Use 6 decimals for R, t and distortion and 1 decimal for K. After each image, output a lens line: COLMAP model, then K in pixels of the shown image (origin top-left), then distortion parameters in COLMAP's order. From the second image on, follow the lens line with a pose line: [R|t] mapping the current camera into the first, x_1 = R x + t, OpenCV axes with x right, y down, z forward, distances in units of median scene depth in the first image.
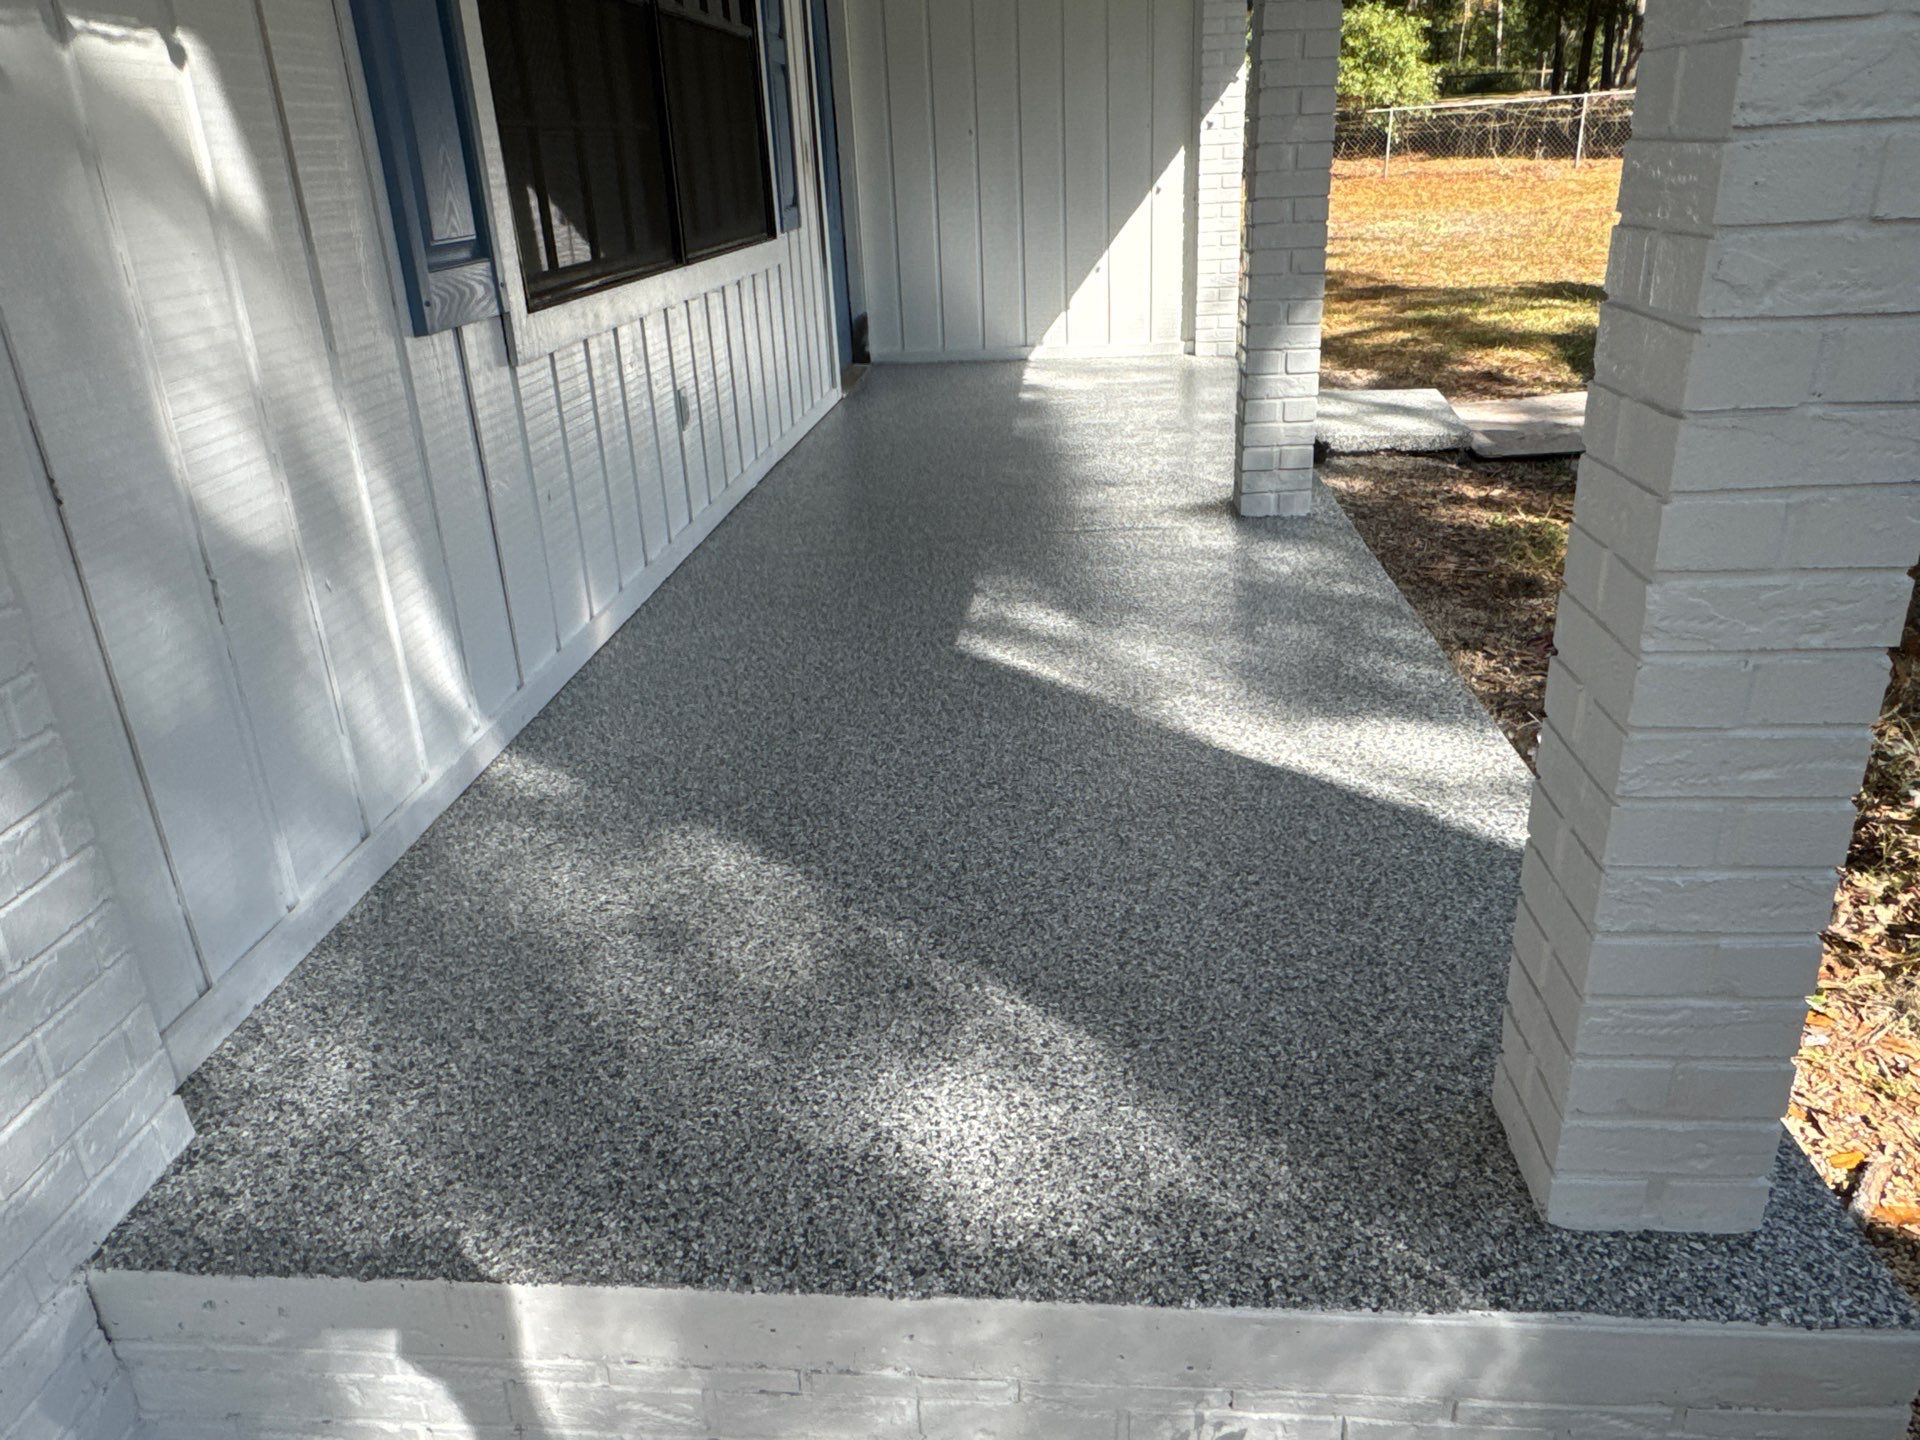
lens RADIAL K [[1450.2, 0, 960.0], [0, 1450.2, 720.0], [0, 0, 1]] dist [0.007624, -0.000447]
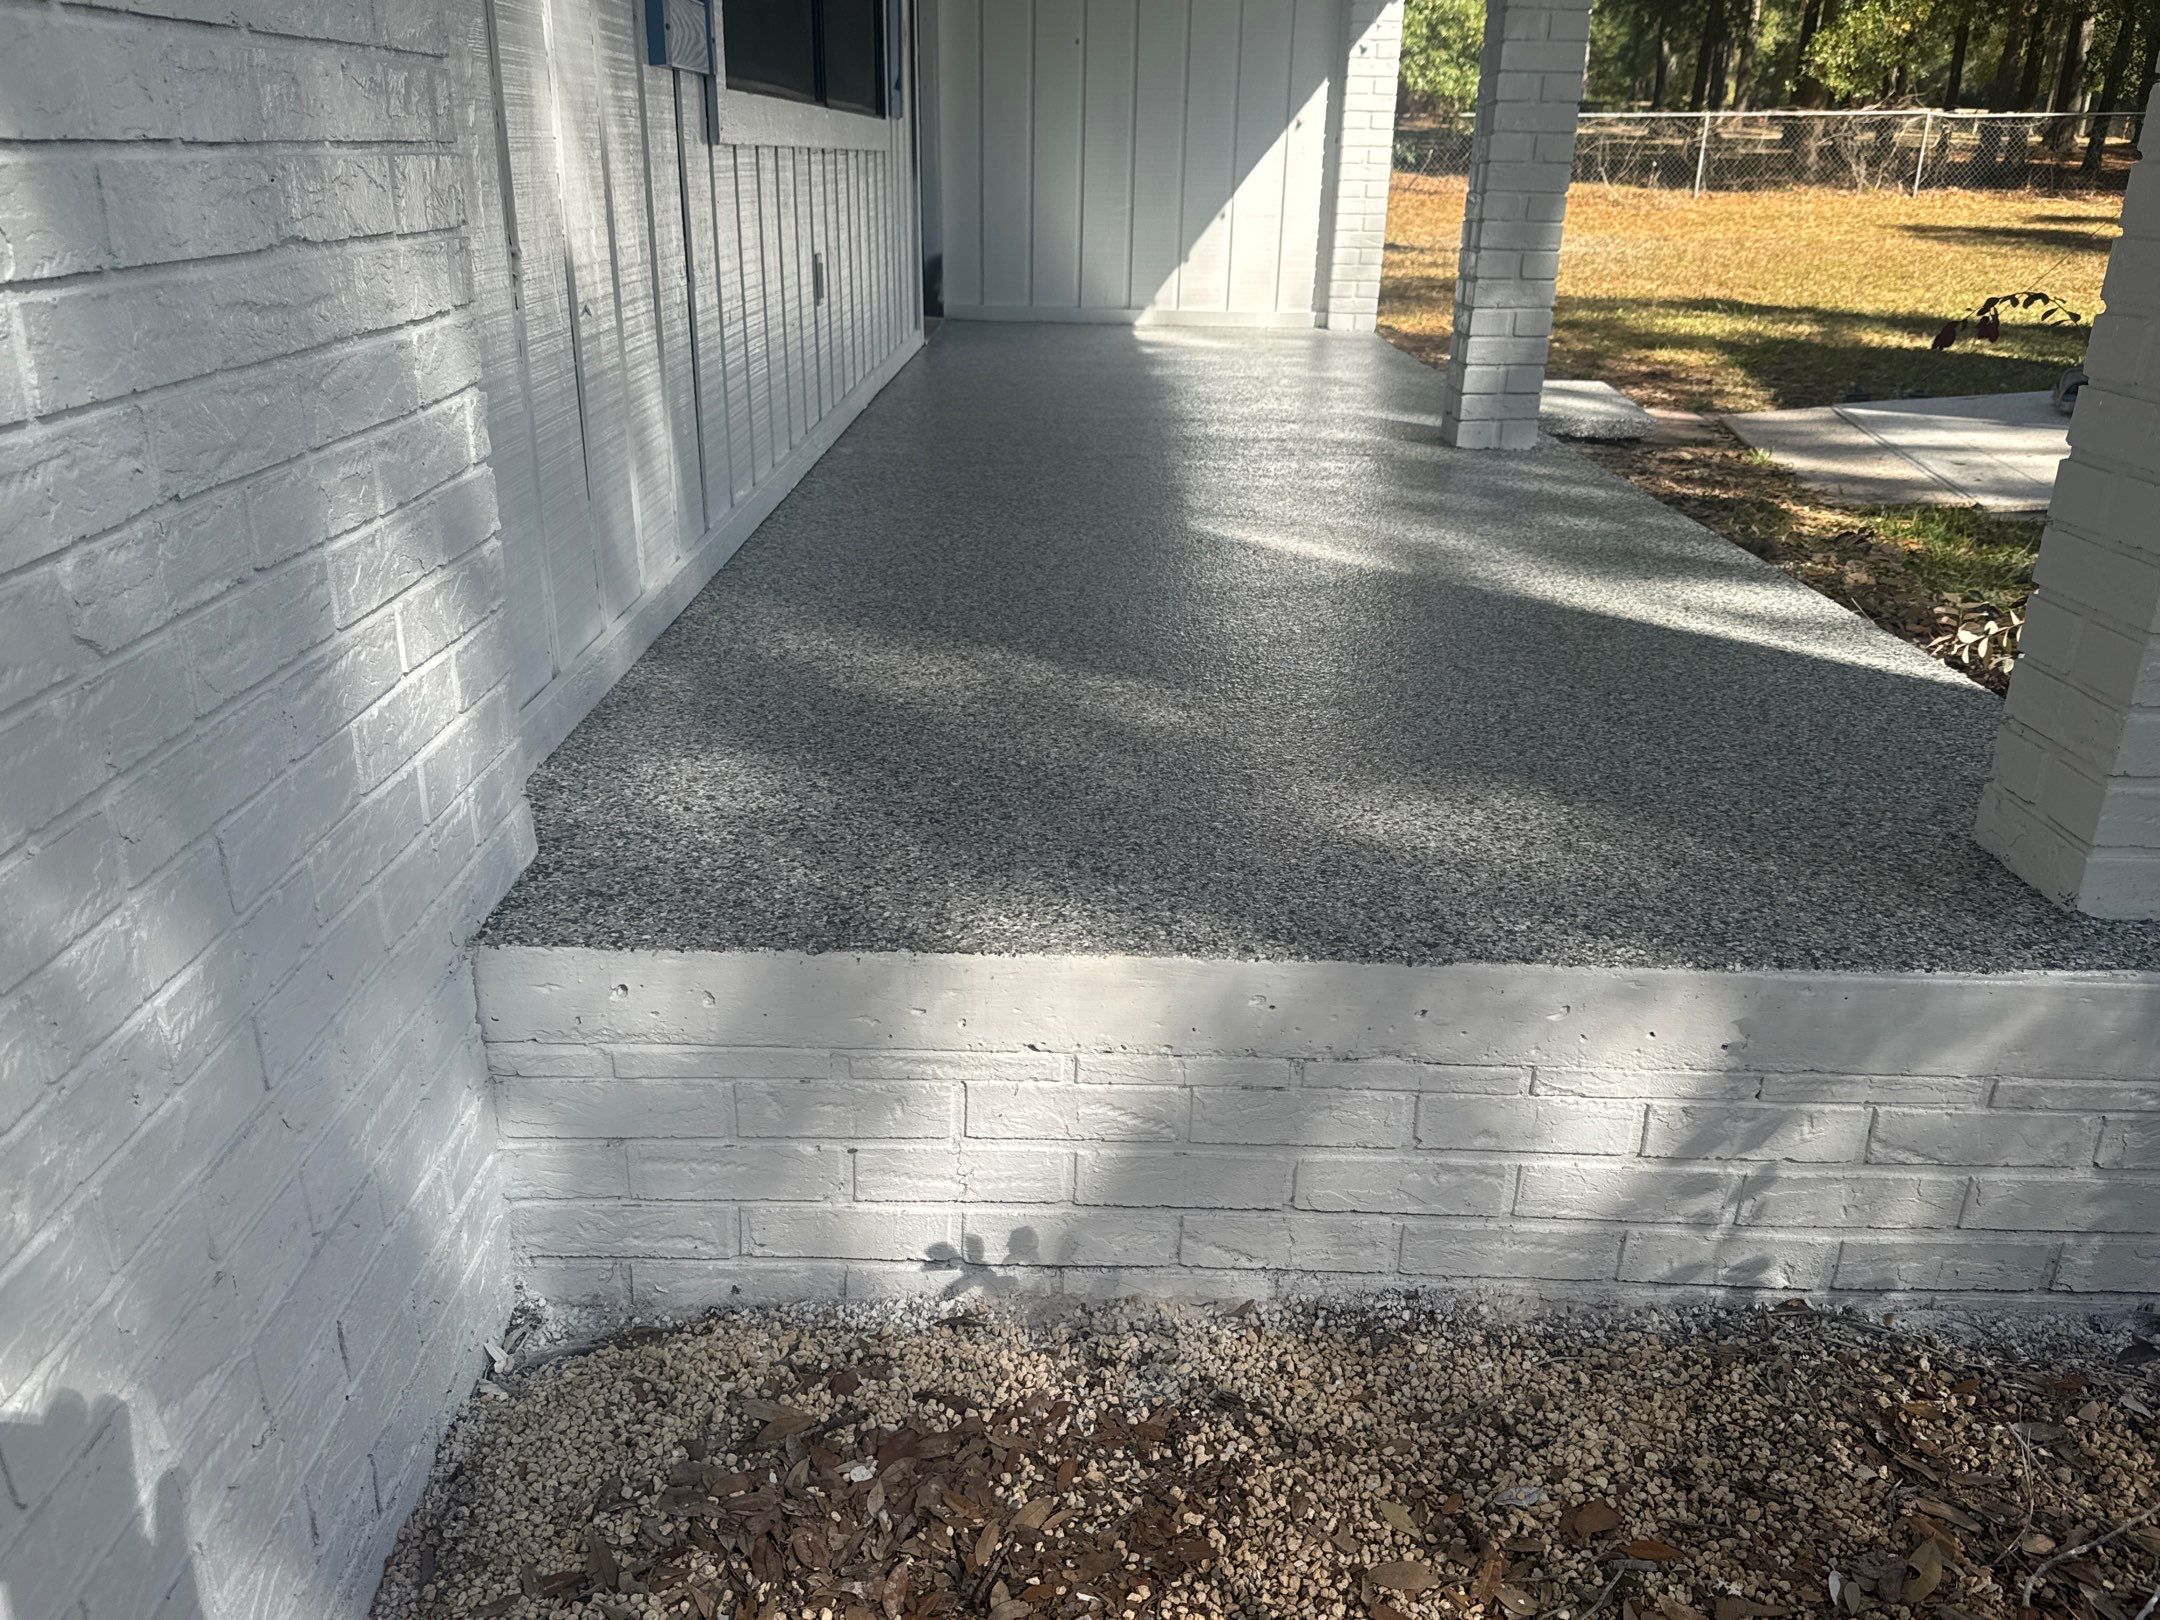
lens RADIAL K [[1774.3, 0, 1077.4], [0, 1774.3, 848.1], [0, 0, 1]] dist [0.149095, -0.276488]
pose [[0.993455, 0.030871, 0.109977, -0.096997], [-0.028299, 0.999290, -0.024873, 0.089725], [-0.110667, 0.021598, 0.993623, -0.028365]]
